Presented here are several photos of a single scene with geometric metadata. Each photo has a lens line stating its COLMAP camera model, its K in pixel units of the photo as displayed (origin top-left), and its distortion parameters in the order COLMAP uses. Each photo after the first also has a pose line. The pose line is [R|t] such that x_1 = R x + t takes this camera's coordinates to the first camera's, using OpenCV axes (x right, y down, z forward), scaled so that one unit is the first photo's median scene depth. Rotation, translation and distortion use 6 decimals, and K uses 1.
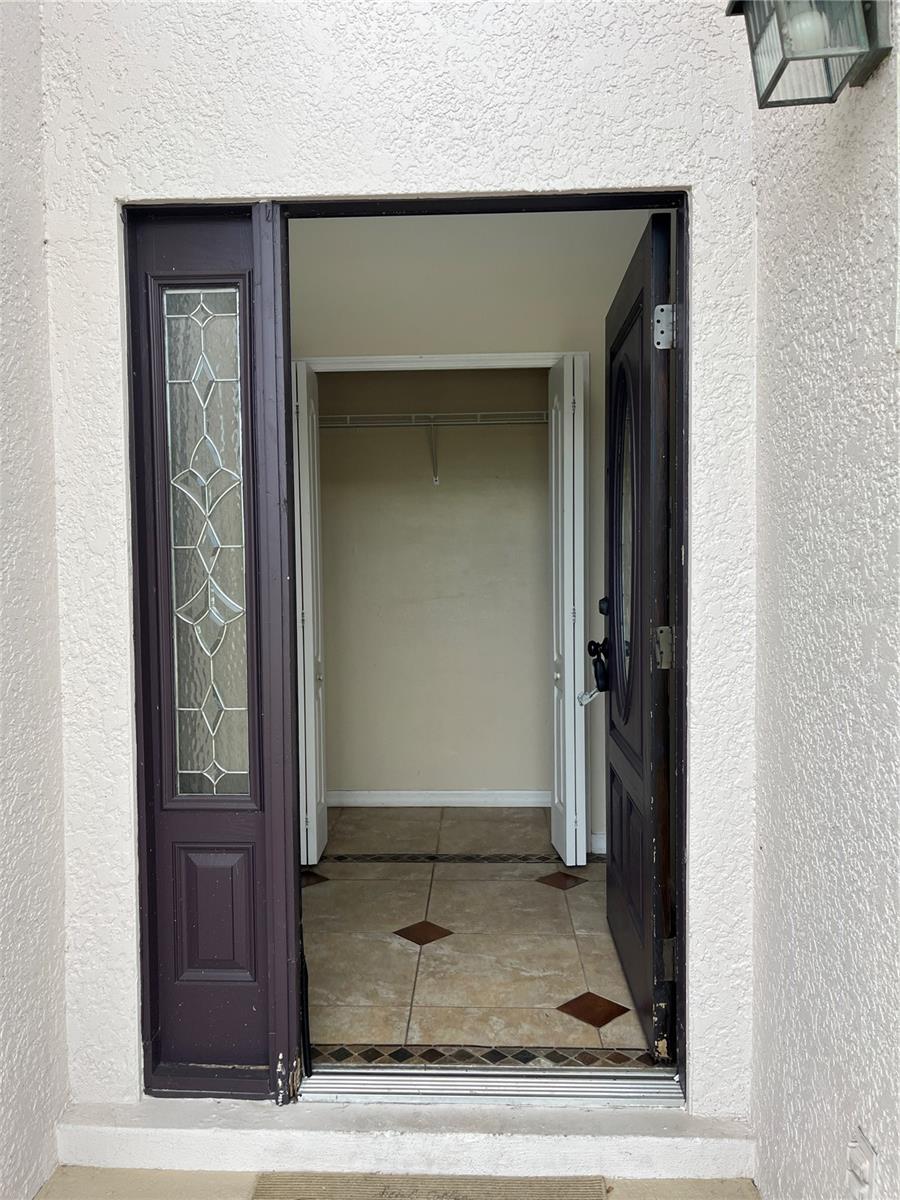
lens RADIAL K [[912.2, 0, 449.9], [0, 912.2, 600.6], [0, 0, 1]] dist [0.064693, -0.077868]
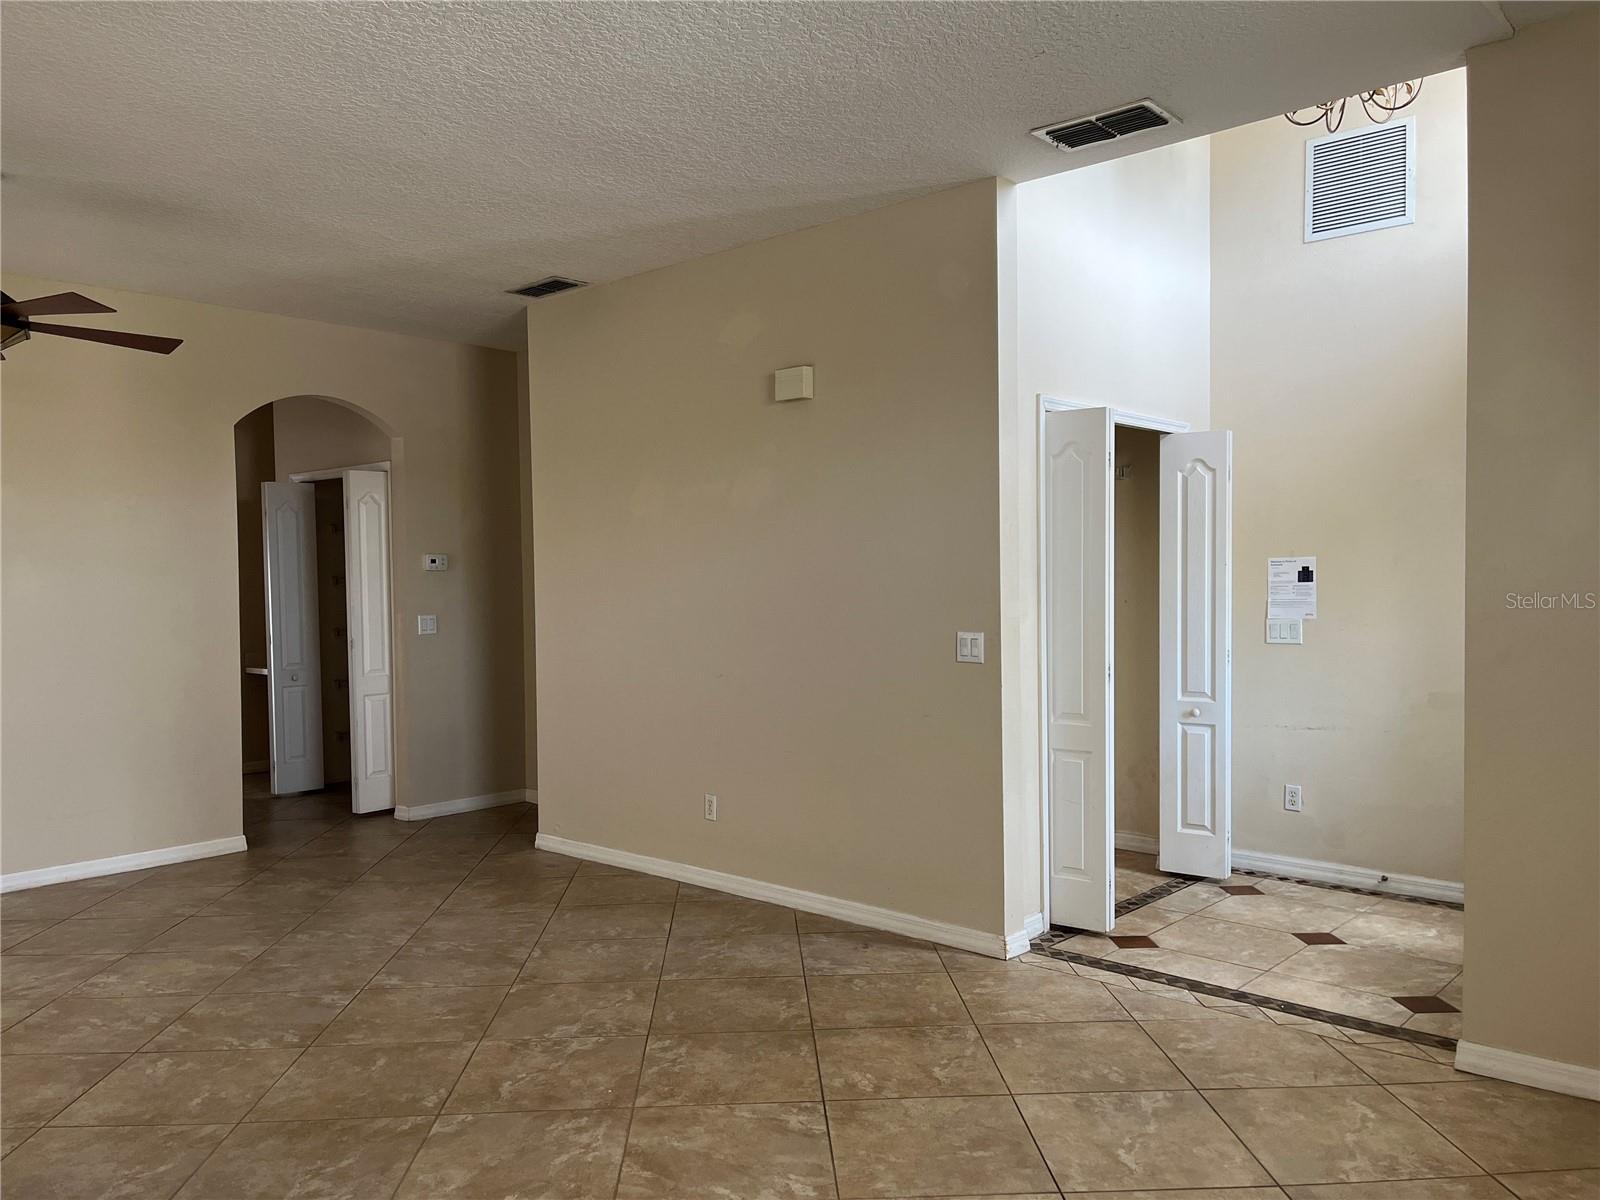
lens RADIAL K [[1216.3, 0, 807.7], [0, 1216.3, 603.4], [0, 0, 1]] dist [0.064693, -0.077868]
pose [[0.631941, -0.011489, 0.774931, -1.384592], [0.032792, 0.999391, -0.011924, -0.055348], [-0.774322, 0.032946, 0.631933, 0.420678]]
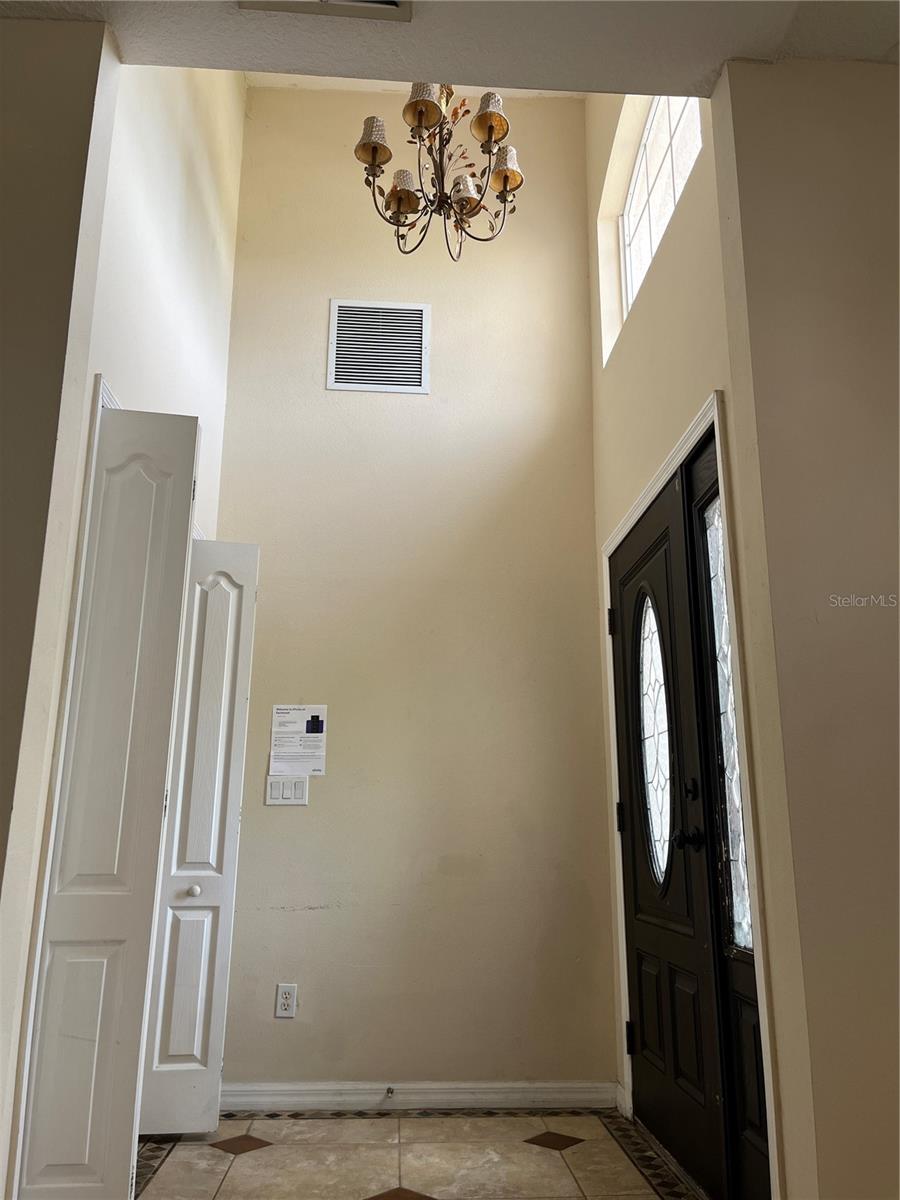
lens RADIAL K [[912.2, 0, 452.1], [0, 912.2, 601.5], [0, 0, 1]] dist [0.064693, -0.077868]
pose [[-0.112336, 0.263663, 0.958052, -0.824481], [0.033625, 0.964611, -0.261525, 0.050924], [-0.993101, 0.002836, -0.117226, 0.878832]]
